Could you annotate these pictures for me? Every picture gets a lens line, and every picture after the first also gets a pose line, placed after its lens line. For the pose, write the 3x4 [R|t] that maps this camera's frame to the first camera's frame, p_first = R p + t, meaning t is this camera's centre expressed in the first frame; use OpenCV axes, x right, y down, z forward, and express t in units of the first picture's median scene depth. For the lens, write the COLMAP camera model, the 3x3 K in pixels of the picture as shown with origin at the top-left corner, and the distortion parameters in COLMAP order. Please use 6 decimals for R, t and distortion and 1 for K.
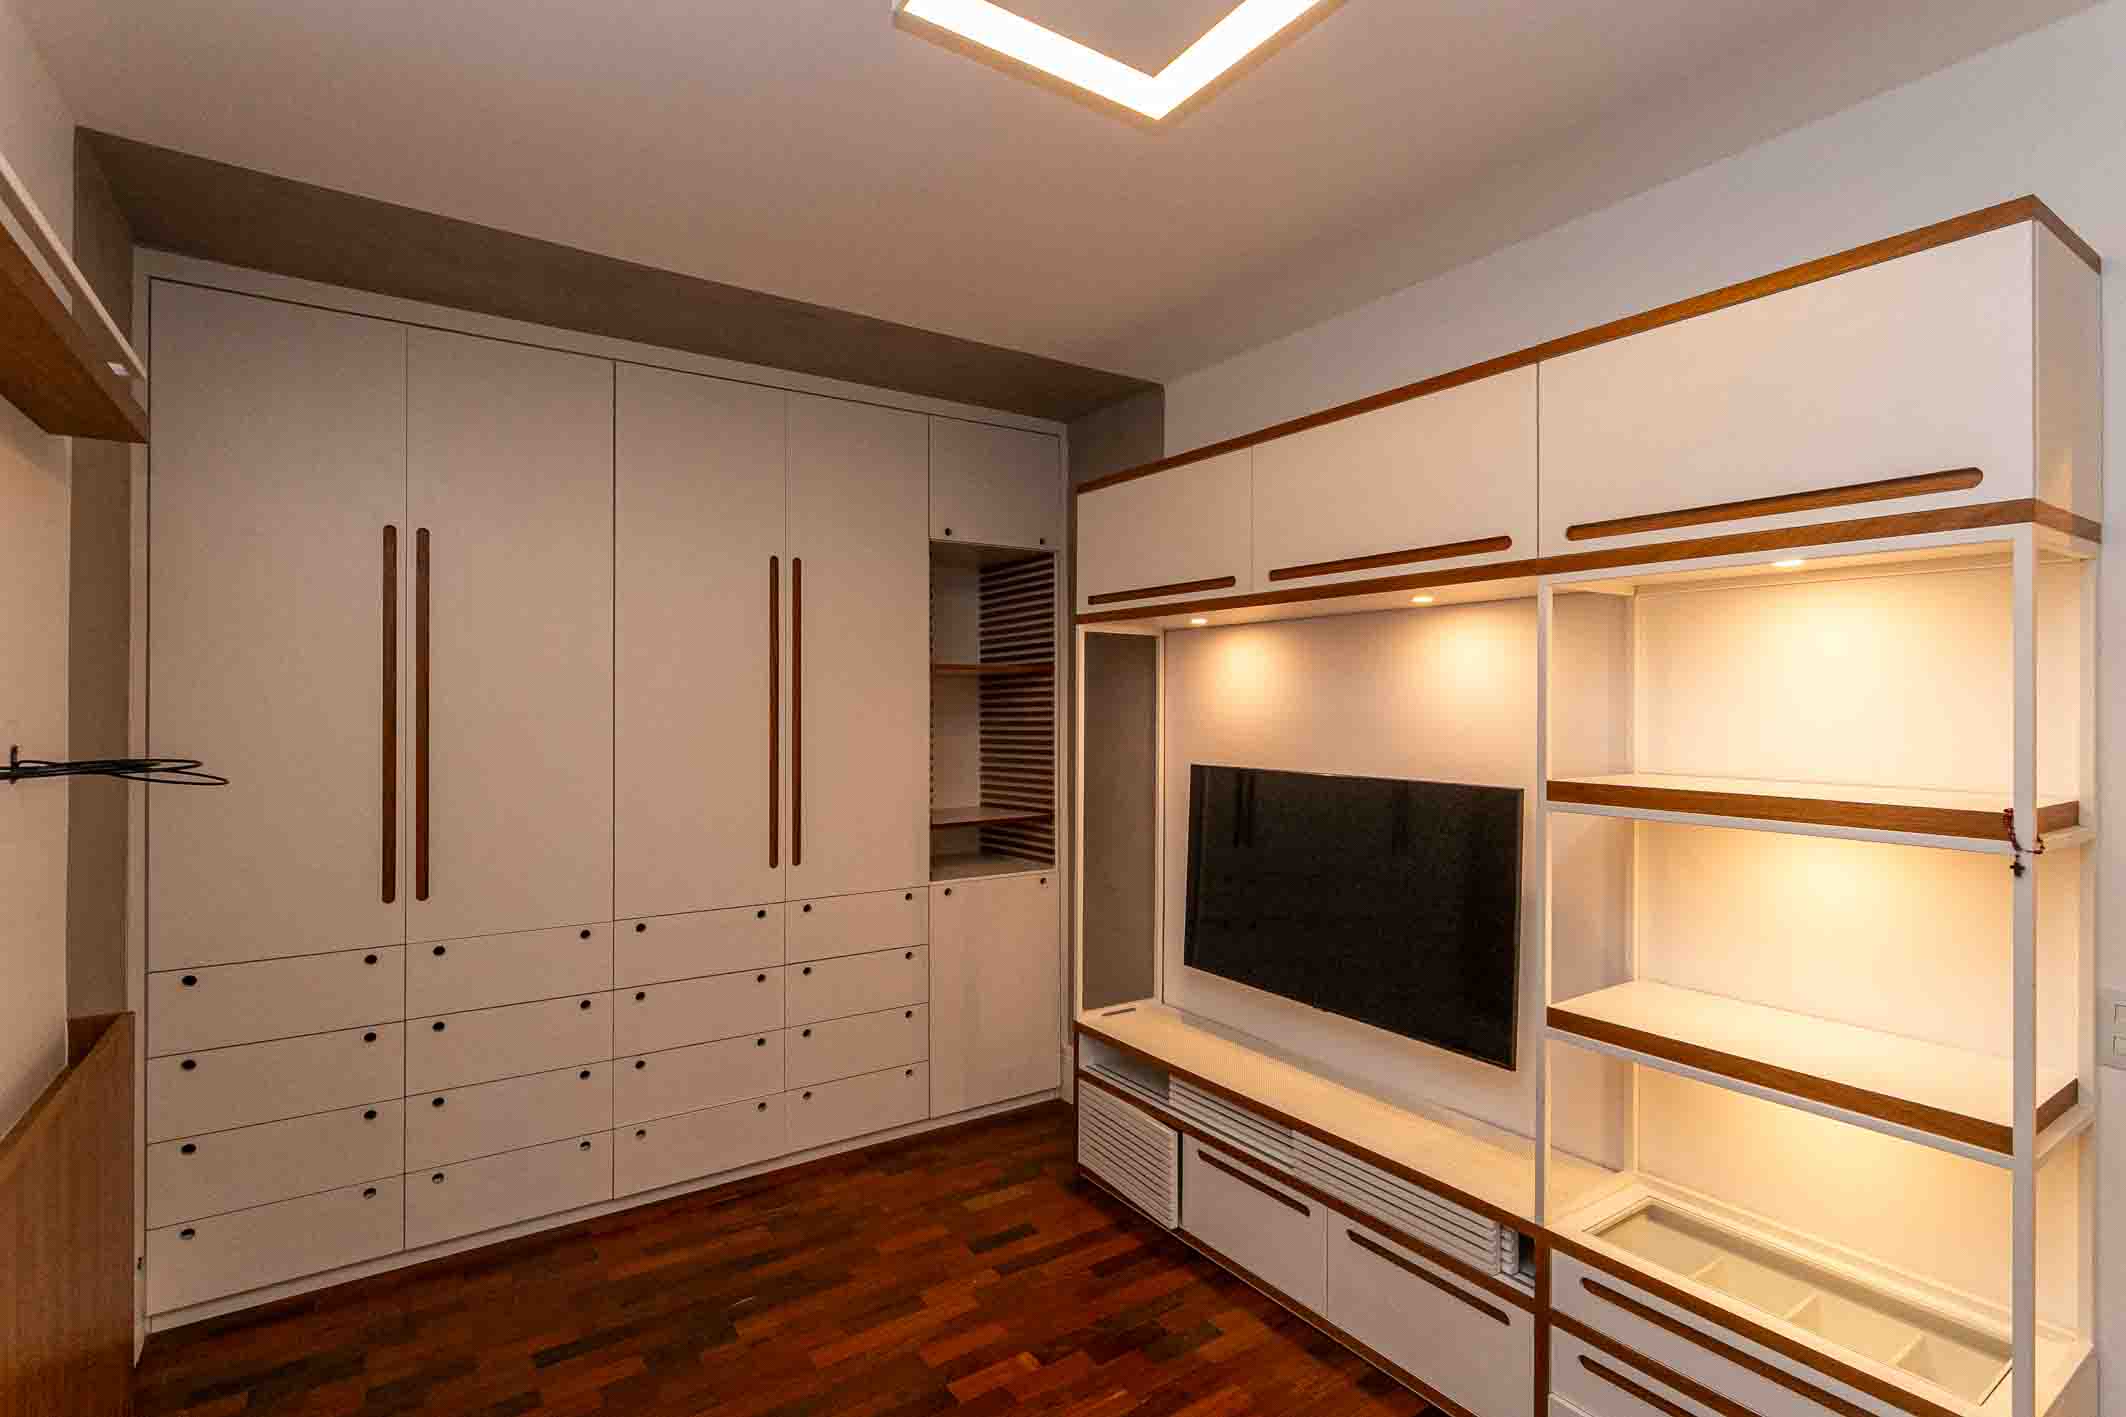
lens RADIAL K [[1018.5, 0, 1044.5], [0, 1018.5, 710.3], [0, 0, 1]] dist [0.005497, 0.000890]
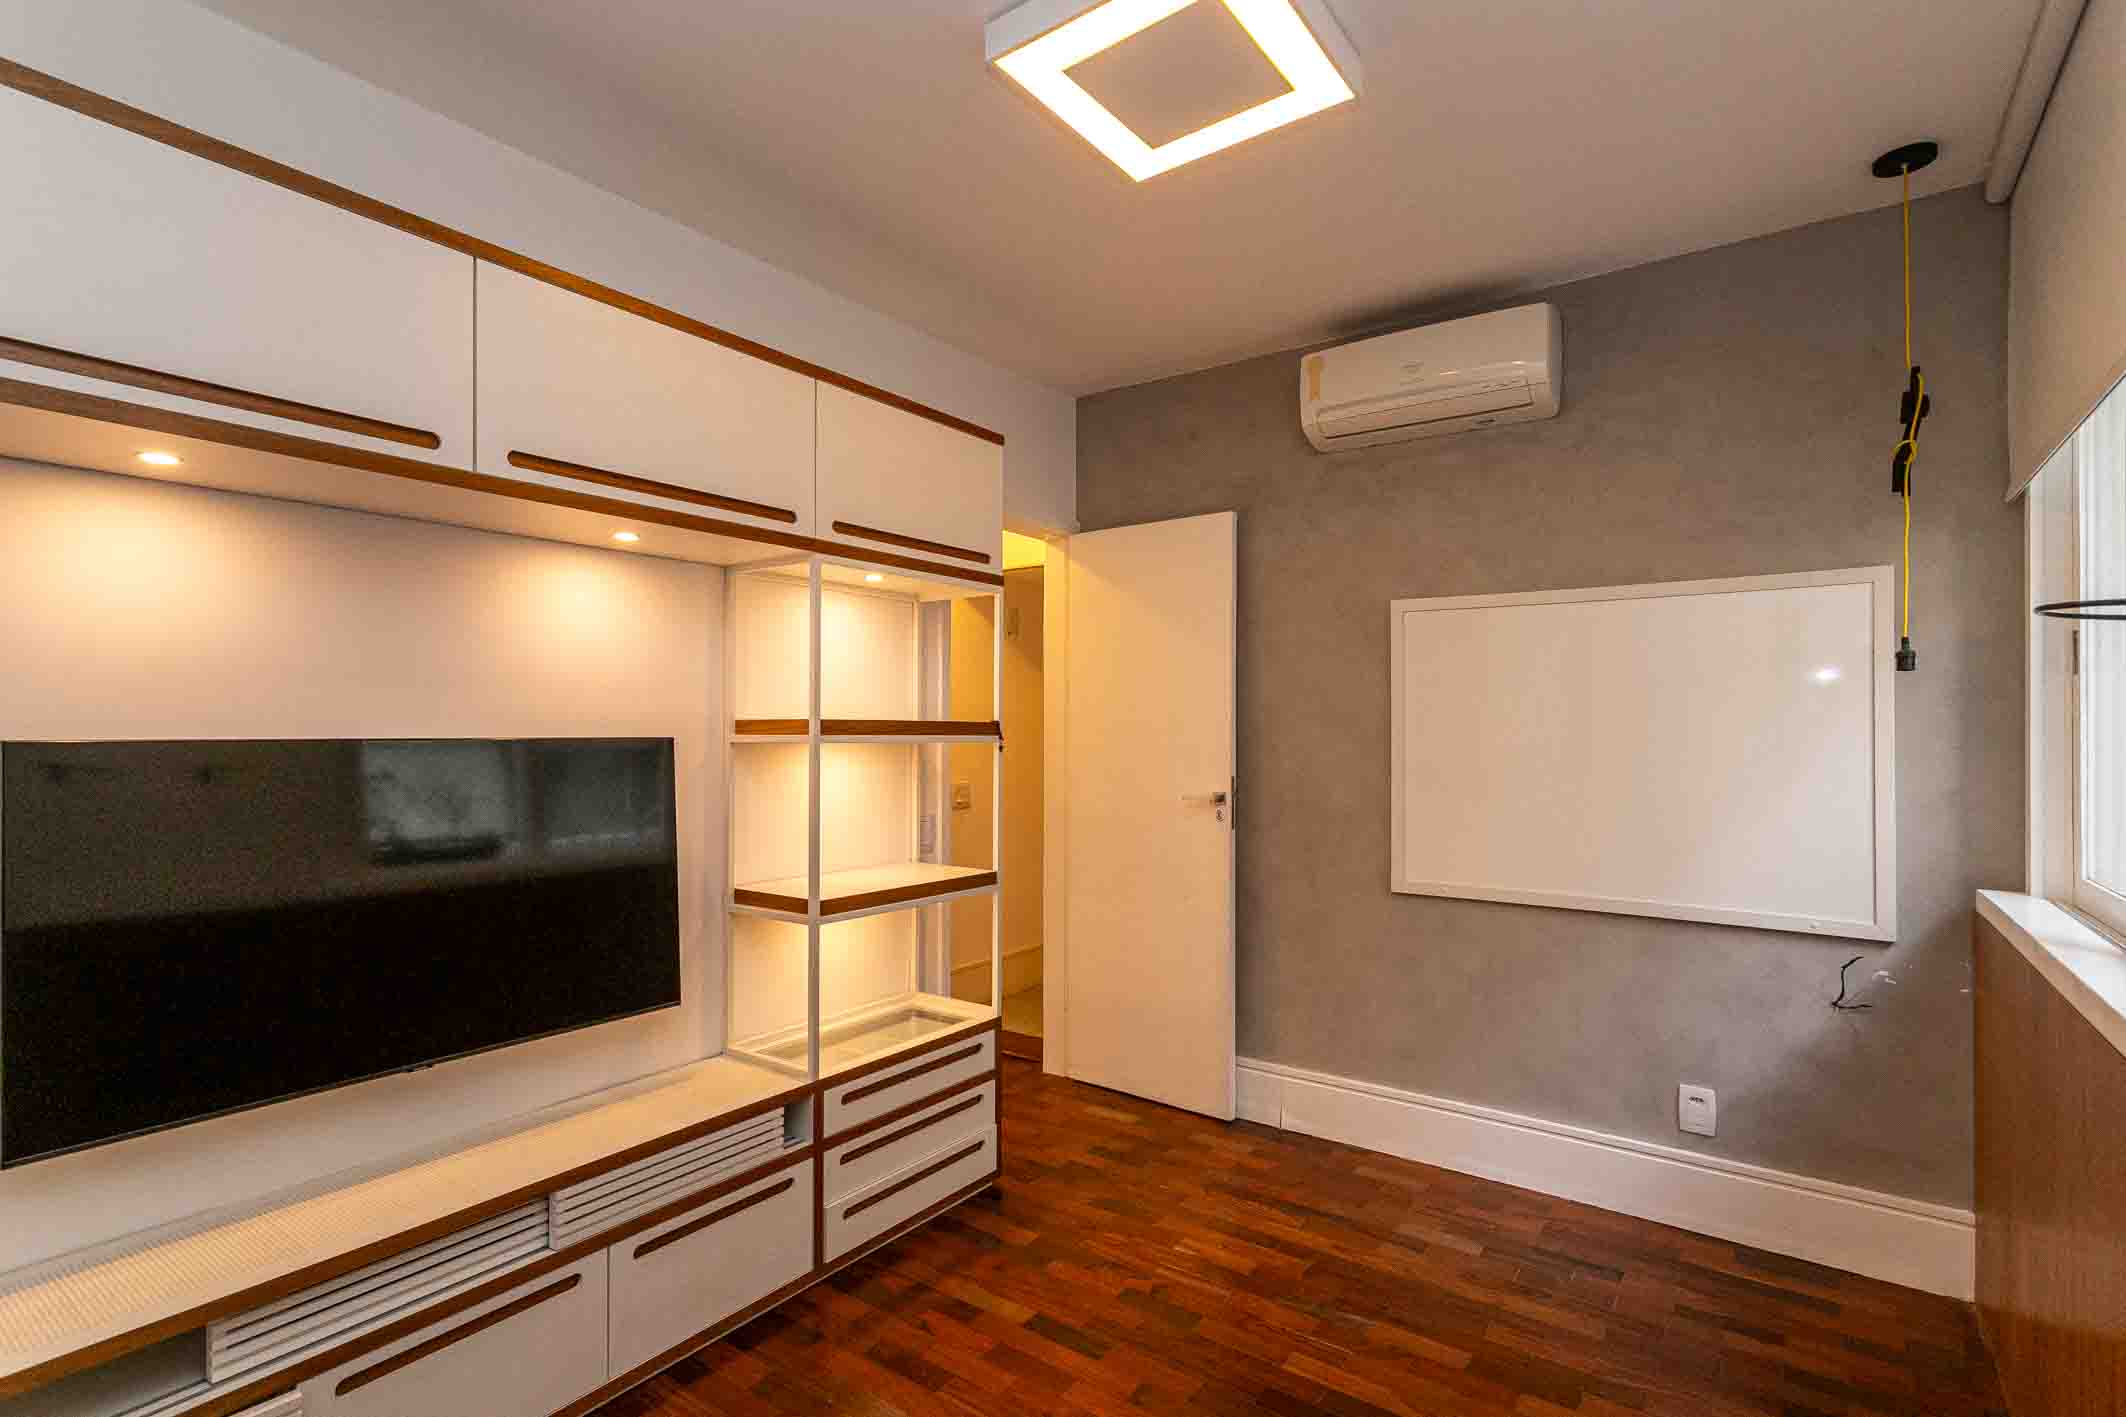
lens RADIAL K [[1018.5, 0, 1067.3], [0, 1018.5, 715.1], [0, 0, 1]] dist [0.005497, 0.000890]
pose [[-0.356448, 0.001013, 0.934315, -0.798729], [-0.007018, 0.999968, -0.003762, 0.068011], [-0.934289, -0.007898, -0.356429, 1.198324]]
